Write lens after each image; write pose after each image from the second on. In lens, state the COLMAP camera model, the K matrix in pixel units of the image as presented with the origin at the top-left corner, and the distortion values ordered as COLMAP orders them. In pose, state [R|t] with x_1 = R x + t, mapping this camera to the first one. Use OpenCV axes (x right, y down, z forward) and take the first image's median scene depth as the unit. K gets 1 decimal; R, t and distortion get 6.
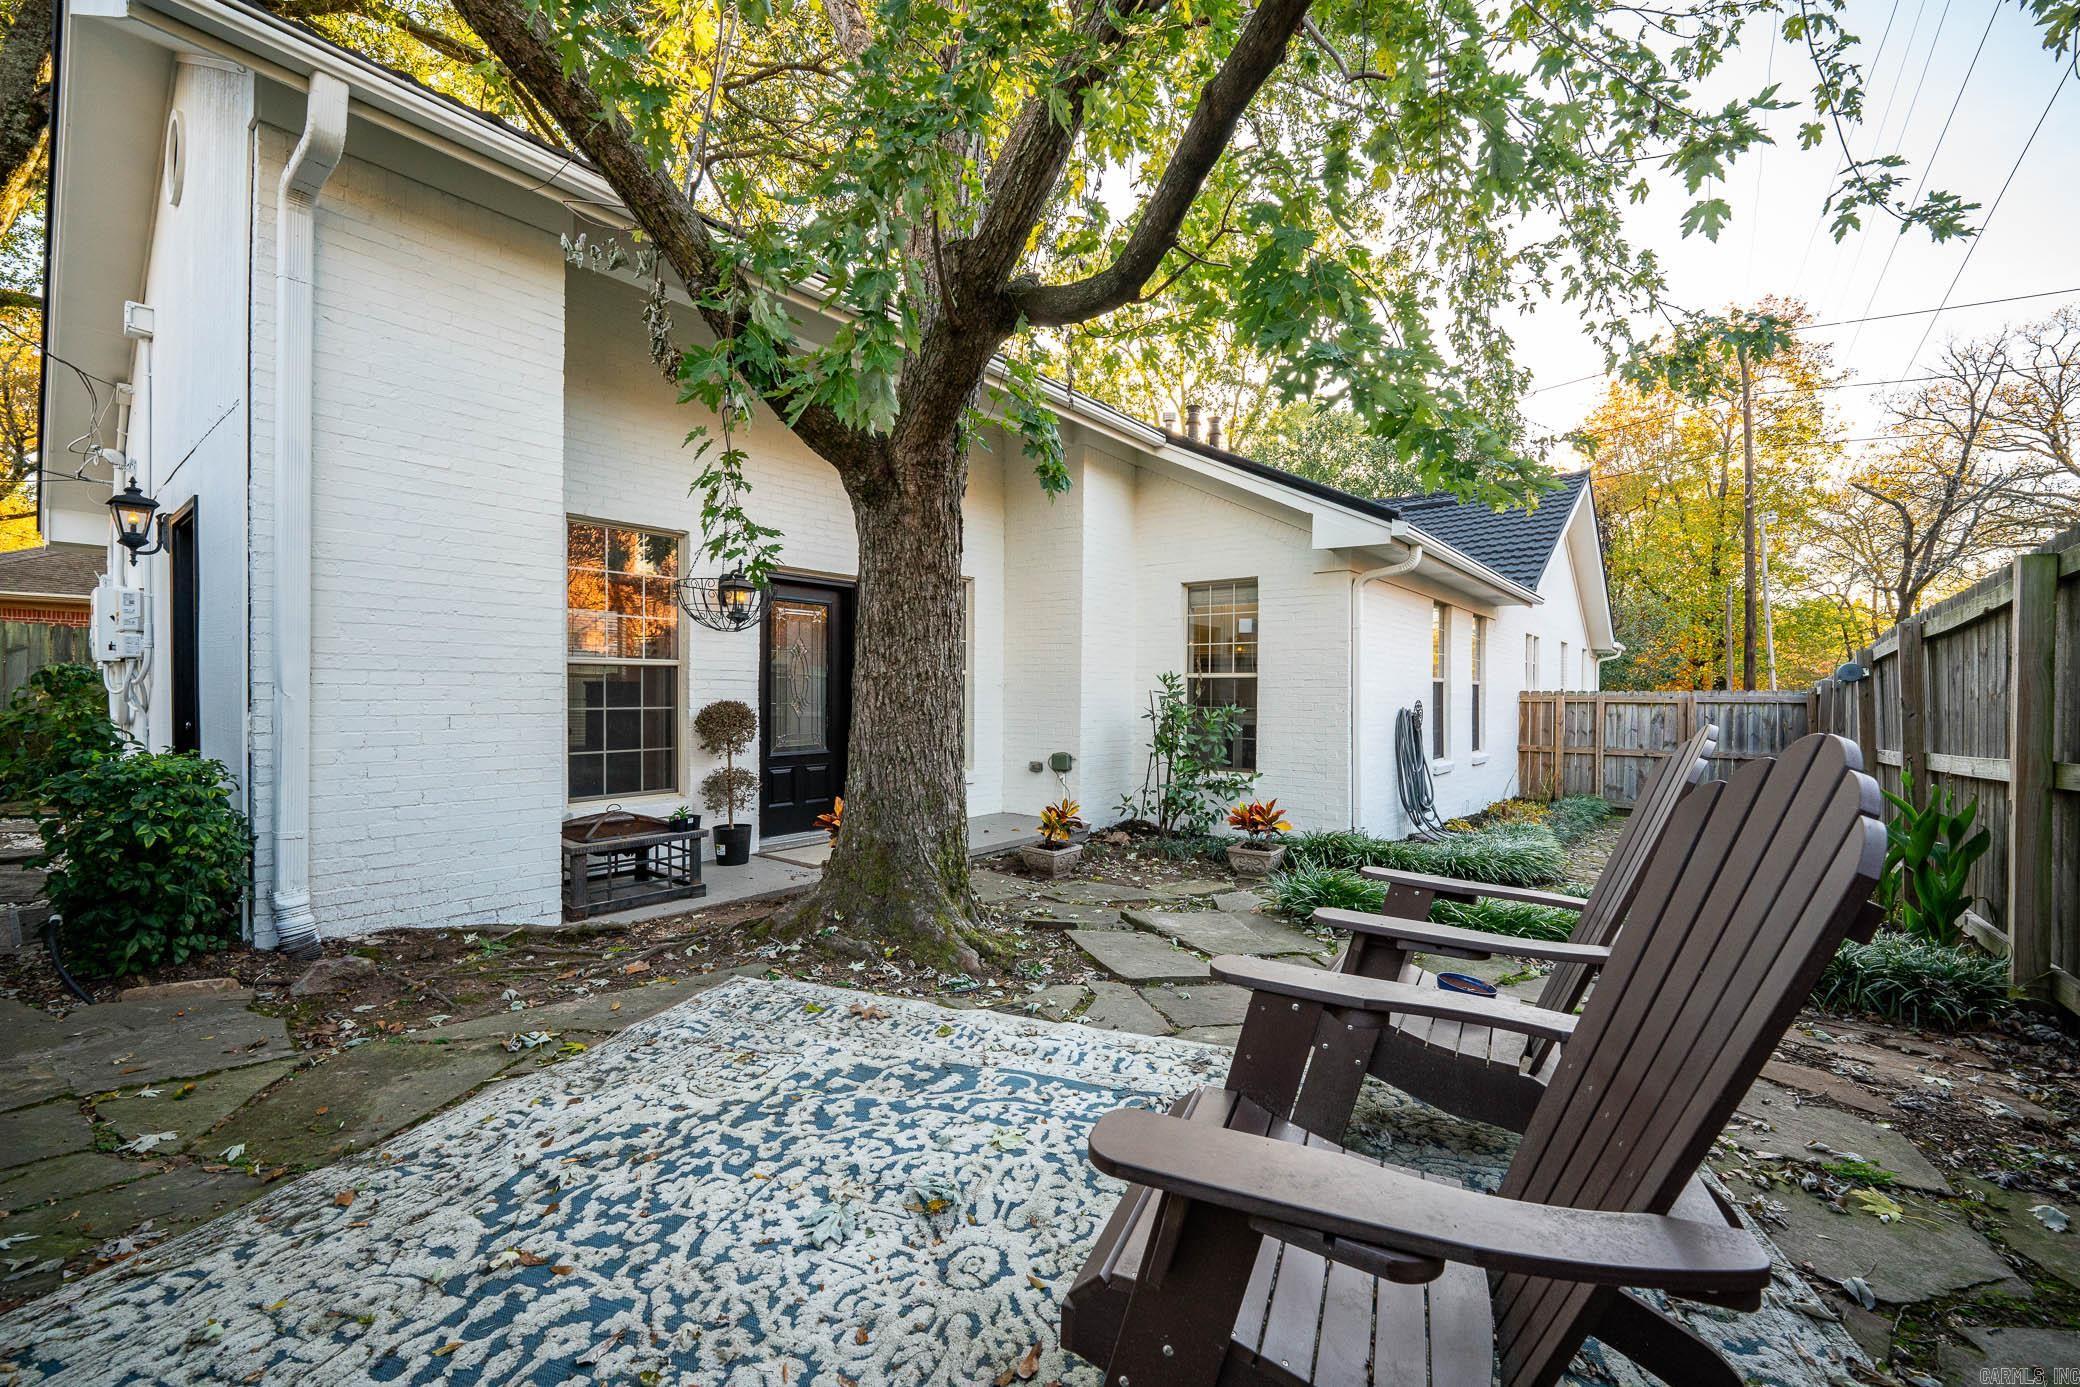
lens RADIAL K [[838.4, 0, 1044.0], [0, 838.4, 690.7], [0, 0, 1]] dist [-0.011153, -0.000083]
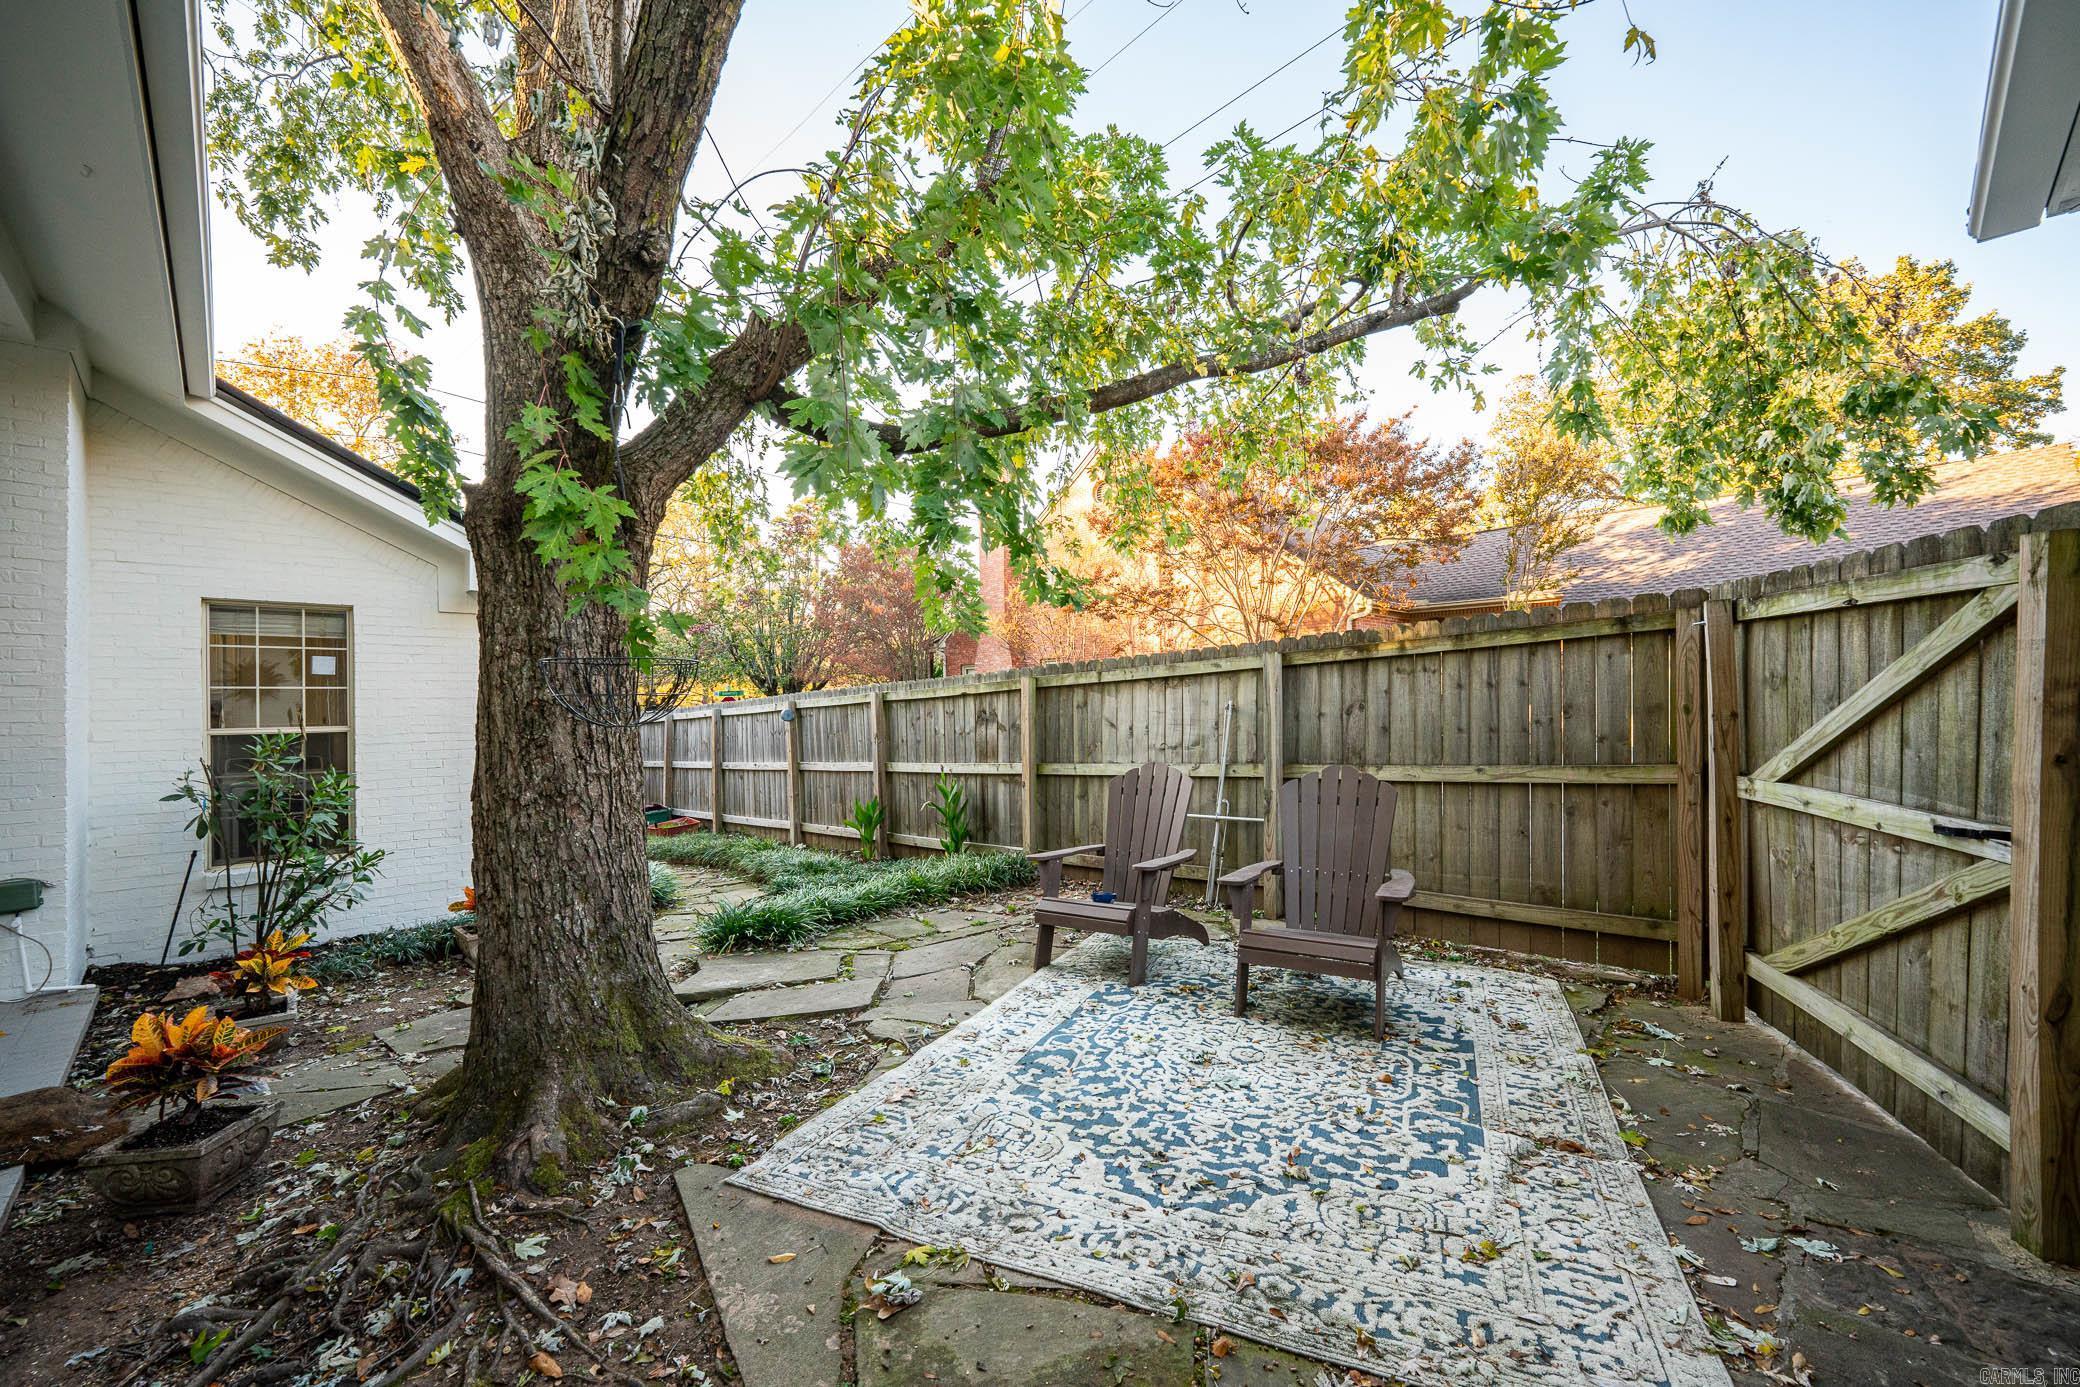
lens RADIAL K [[838.4, 0, 1044.0], [0, 838.4, 690.7], [0, 0, 1]] dist [-0.011153, -0.000083]
pose [[0.135116, 0.000777, 0.990829, -1.667649], [0.019929, 0.999795, -0.003502, -0.151338], [-0.990629, 0.020219, 0.135073, 0.922262]]
